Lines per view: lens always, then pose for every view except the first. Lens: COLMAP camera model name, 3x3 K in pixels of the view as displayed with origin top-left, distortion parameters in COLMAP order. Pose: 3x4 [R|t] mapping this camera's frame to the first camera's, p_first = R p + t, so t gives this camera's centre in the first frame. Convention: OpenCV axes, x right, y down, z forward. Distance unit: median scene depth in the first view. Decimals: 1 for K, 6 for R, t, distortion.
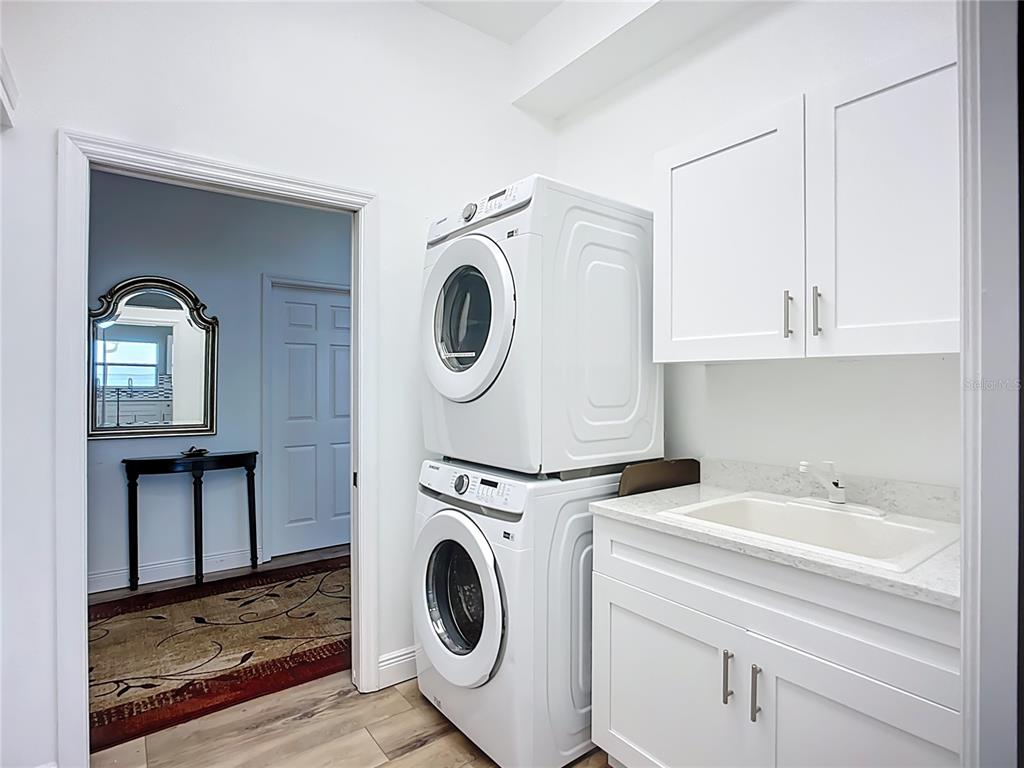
lens RADIAL K [[541.6, 0, 507.9], [0, 541.6, 387.2], [0, 0, 1]] dist [-0.038285, 0.019014]
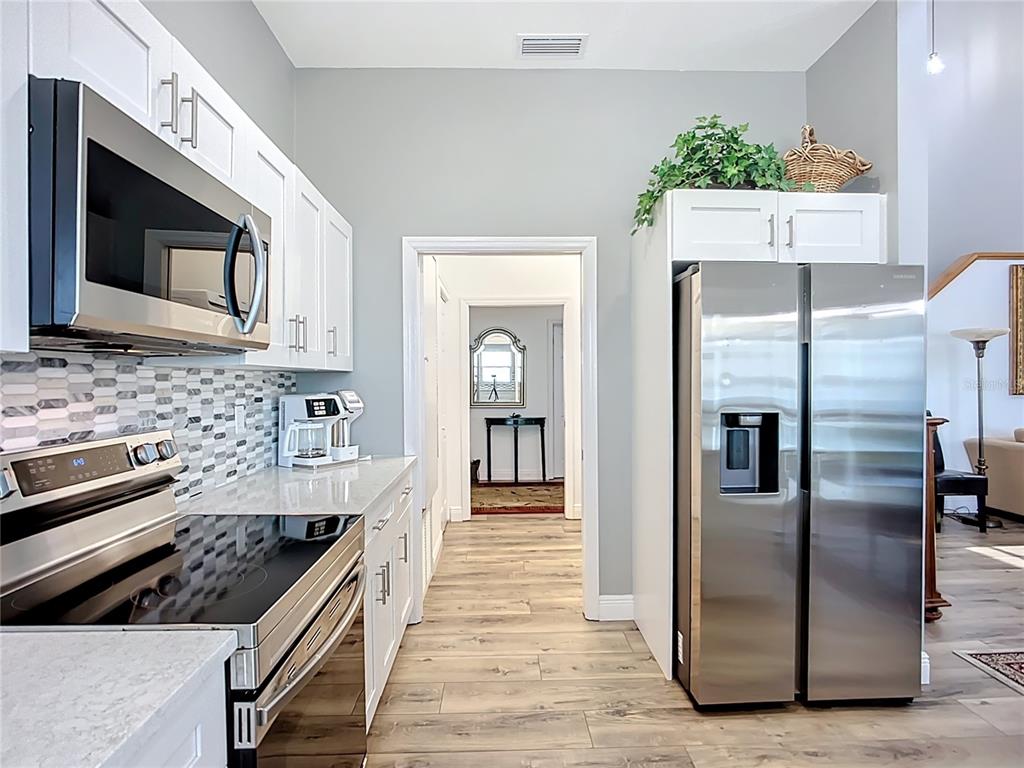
lens RADIAL K [[541.6, 0, 507.9], [0, 541.6, 387.2], [0, 0, 1]] dist [-0.038285, 0.019014]
pose [[0.820876, 0.002785, -0.571100, 0.544339], [0.004449, 0.999927, 0.011271, -0.004529], [0.571089, -0.011793, 0.820803, -0.663877]]
